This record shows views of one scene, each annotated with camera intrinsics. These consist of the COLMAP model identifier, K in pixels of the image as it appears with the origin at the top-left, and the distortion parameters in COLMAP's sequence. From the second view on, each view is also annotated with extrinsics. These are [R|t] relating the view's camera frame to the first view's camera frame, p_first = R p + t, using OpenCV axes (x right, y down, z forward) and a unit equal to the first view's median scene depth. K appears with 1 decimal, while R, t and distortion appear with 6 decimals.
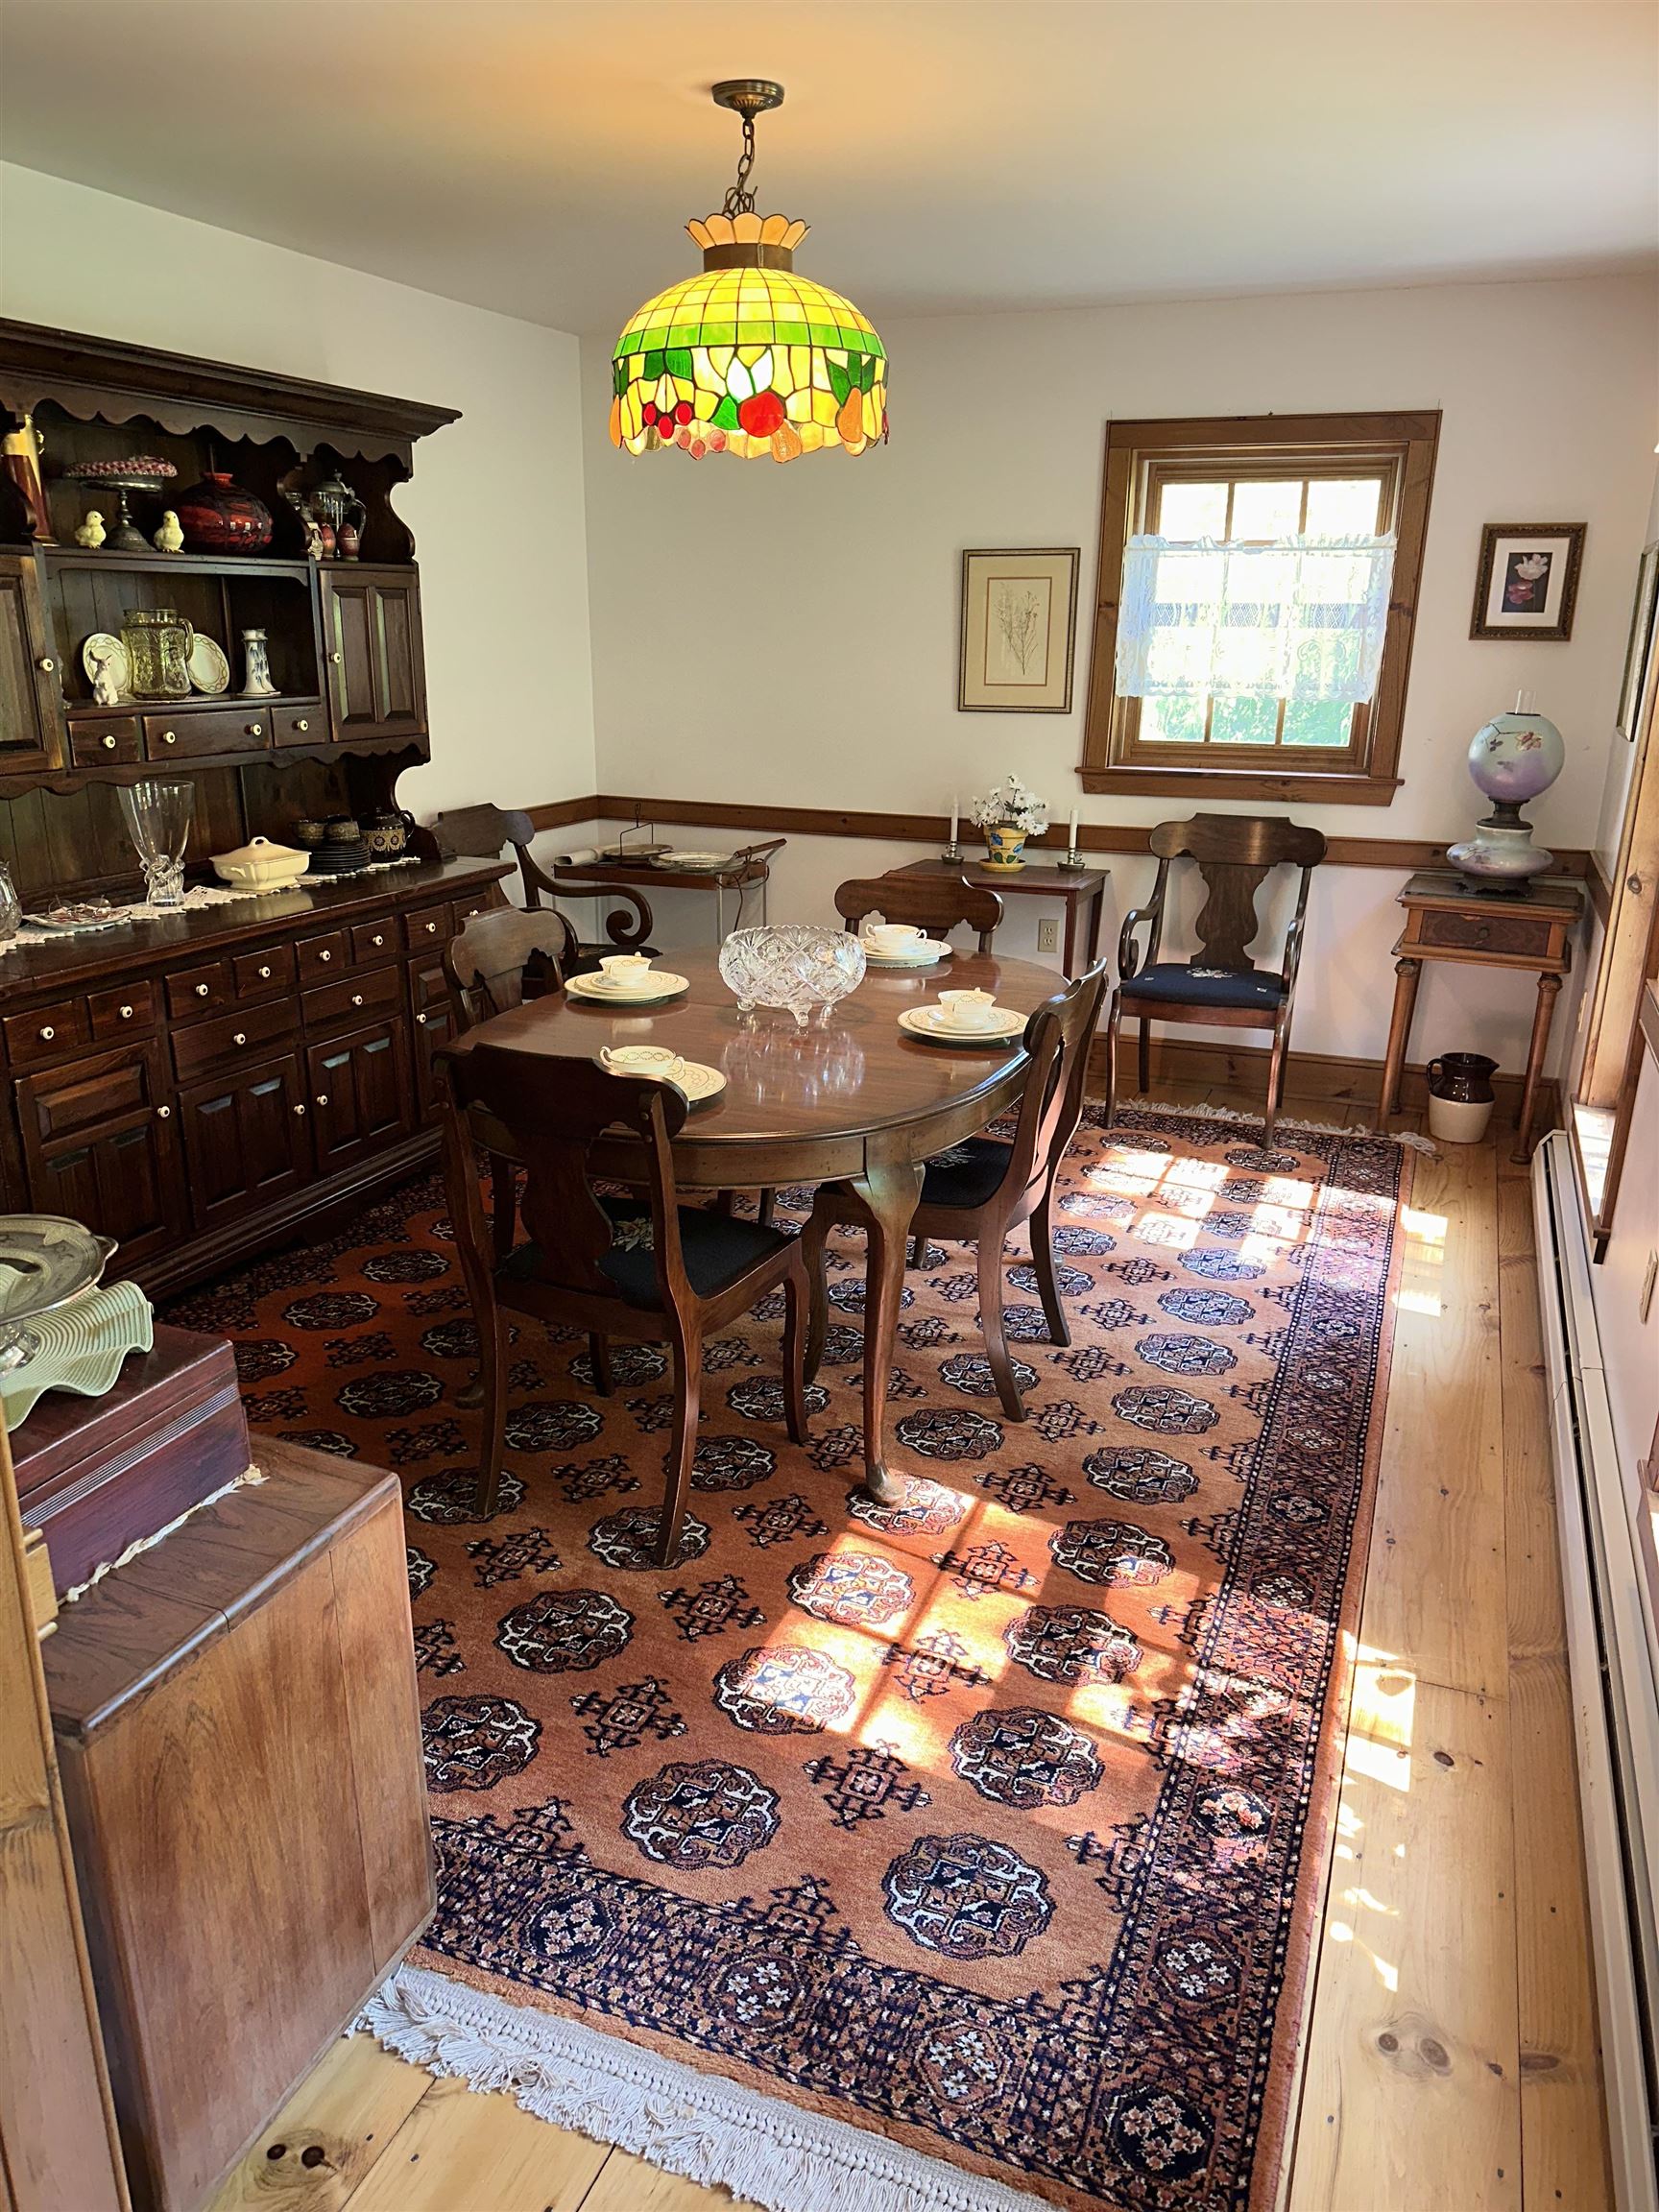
lens RADIAL K [[1561.3, 0, 823.5], [0, 1561.3, 1105.8], [0, 0, 1]] dist [0.001945, -0.006981]
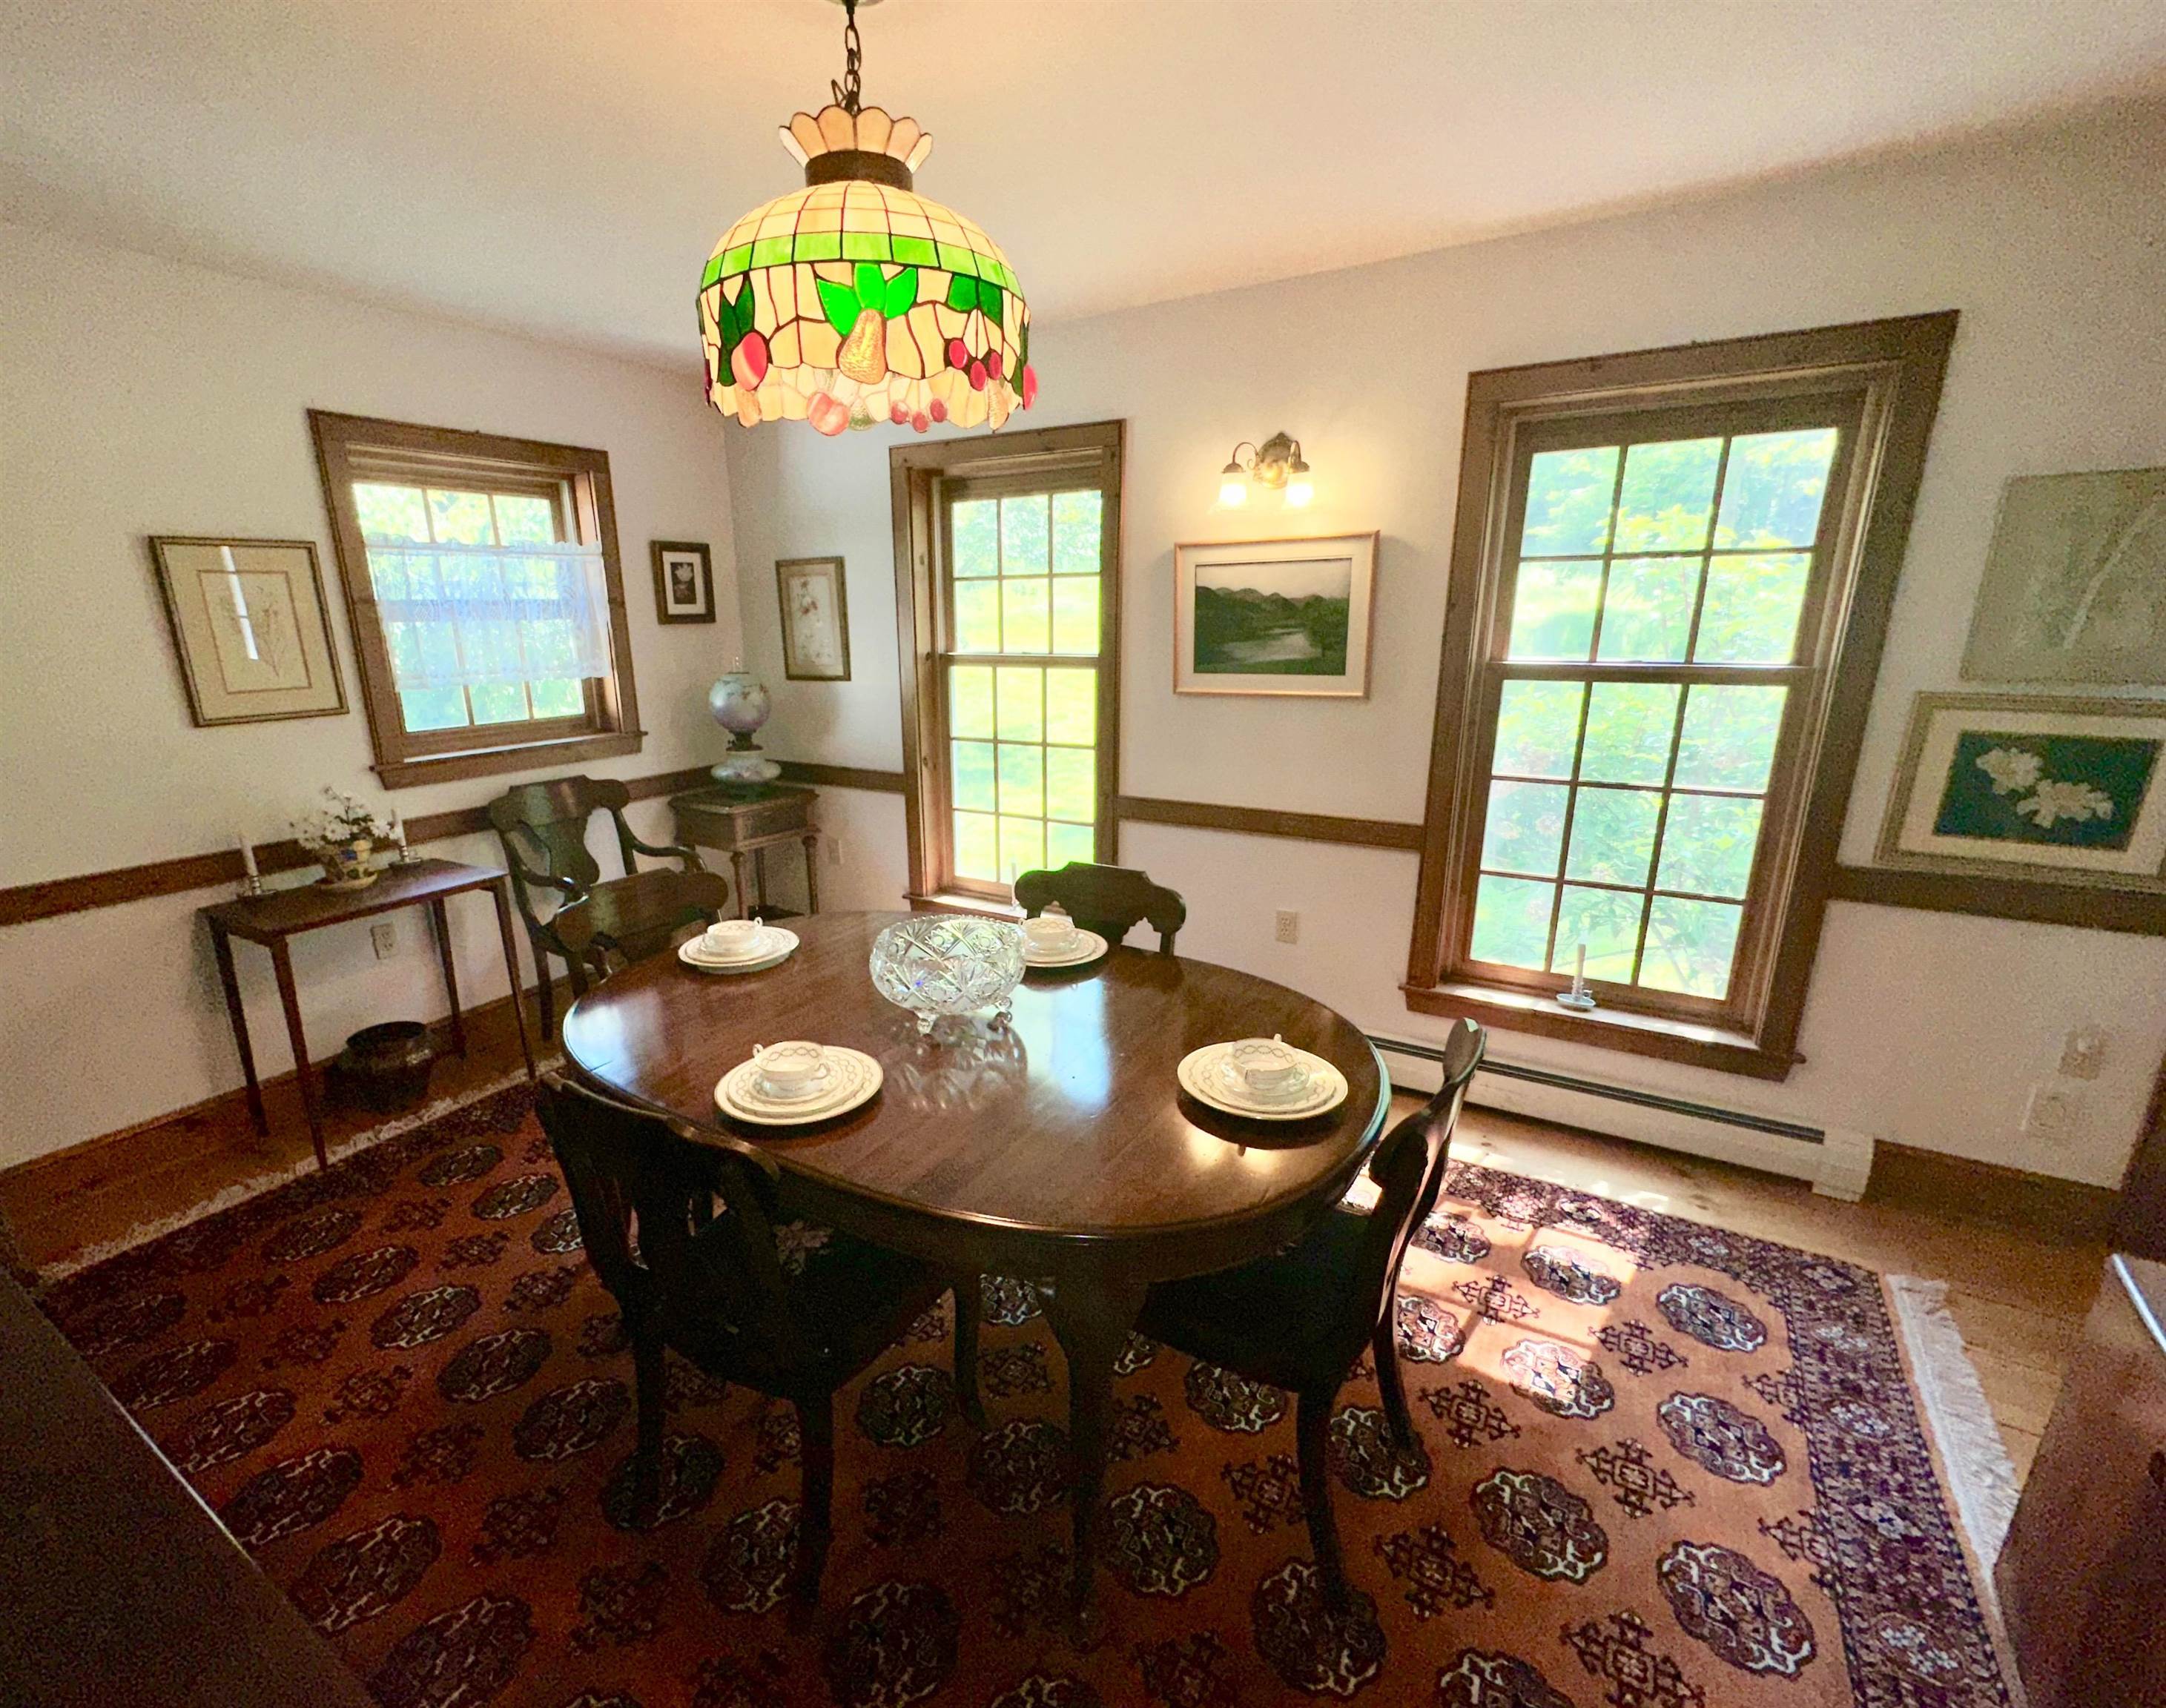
lens RADIAL K [[934.7, 0, 1079.8], [0, 934.7, 867.9], [0, 0, 1]] dist [-0.004543, -0.001119]
pose [[0.183124, -0.272649, 0.944525, -0.357896], [0.305678, 0.928939, 0.208886, -0.161300], [-0.934359, 0.250468, 0.253454, 0.510993]]
